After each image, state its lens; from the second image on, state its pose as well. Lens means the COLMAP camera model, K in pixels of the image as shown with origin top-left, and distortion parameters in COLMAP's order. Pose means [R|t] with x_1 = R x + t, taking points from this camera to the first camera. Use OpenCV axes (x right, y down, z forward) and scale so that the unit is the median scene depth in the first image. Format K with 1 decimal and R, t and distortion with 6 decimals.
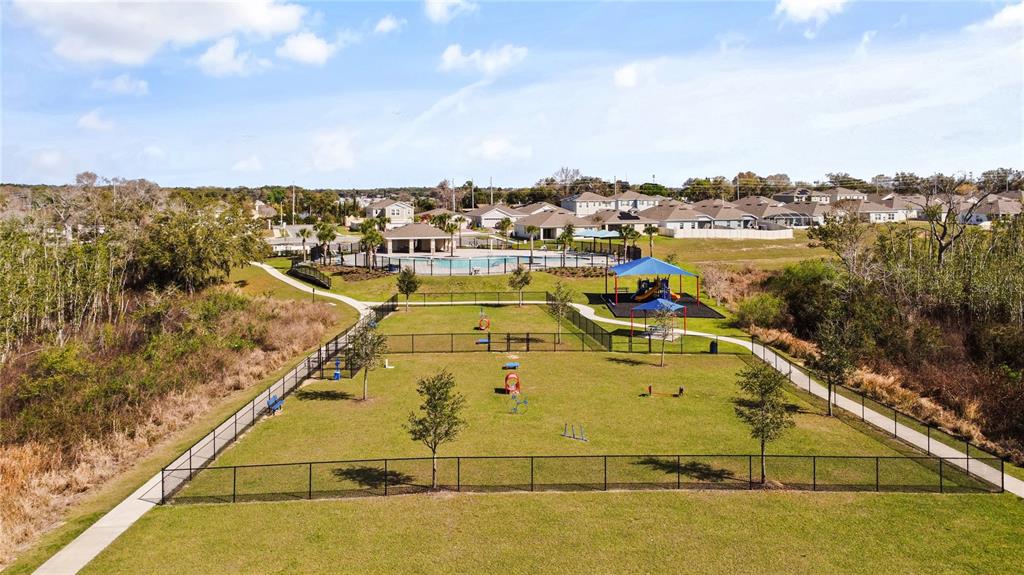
lens RADIAL K [[751.0, 0, 511.6], [0, 751.0, 324.6], [0, 0, 1]] dist [0.000845, -0.000233]
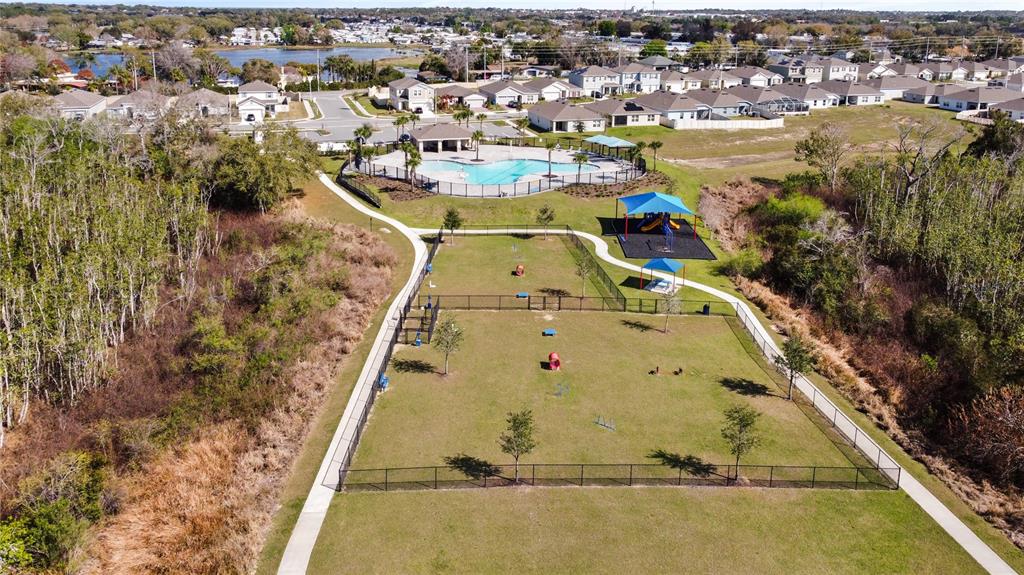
lens RADIAL K [[704.4, 0, 497.5], [0, 704.4, 287.4], [0, 0, 1]] dist [0.005207, -0.001807]
pose [[0.999802, 0.015059, -0.013001, -0.074070], [-0.012211, 0.980418, 0.196548, -0.253850], [0.015706, -0.196350, 0.980408, -0.178220]]
